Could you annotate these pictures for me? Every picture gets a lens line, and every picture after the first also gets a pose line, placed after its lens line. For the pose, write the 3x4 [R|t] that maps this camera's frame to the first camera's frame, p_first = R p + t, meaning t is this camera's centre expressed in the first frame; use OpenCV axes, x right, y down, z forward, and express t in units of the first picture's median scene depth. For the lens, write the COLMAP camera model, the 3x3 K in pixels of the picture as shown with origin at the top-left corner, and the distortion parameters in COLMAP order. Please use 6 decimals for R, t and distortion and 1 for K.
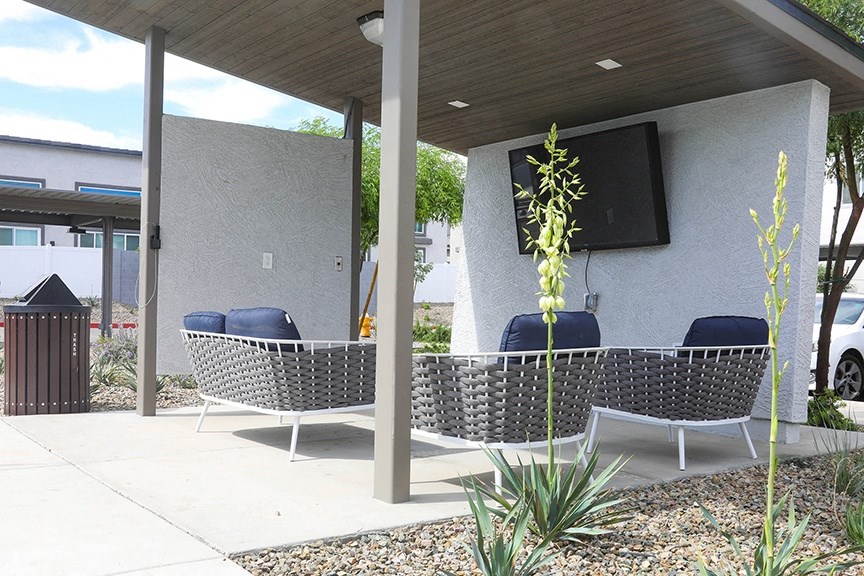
lens RADIAL K [[919.6, 0, 432.6], [0, 919.6, 288.4], [0, 0, 1]] dist [-0.061316, 0.000000]
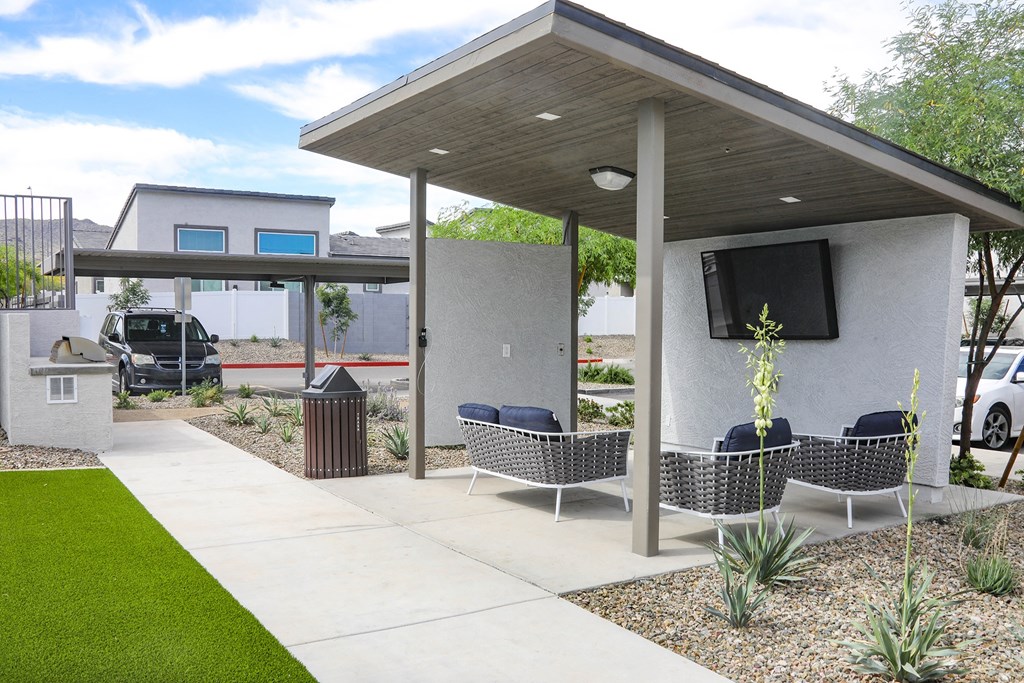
lens RADIAL K [[948.7, 0, 510.8], [0, 948.7, 345.4], [0, 0, 1]] dist [-0.089734, 0.000000]
pose [[0.997369, -0.009748, -0.071837, -0.120893], [0.012745, 0.999062, 0.041383, -0.130675], [0.071366, -0.042190, 0.996558, -0.386050]]
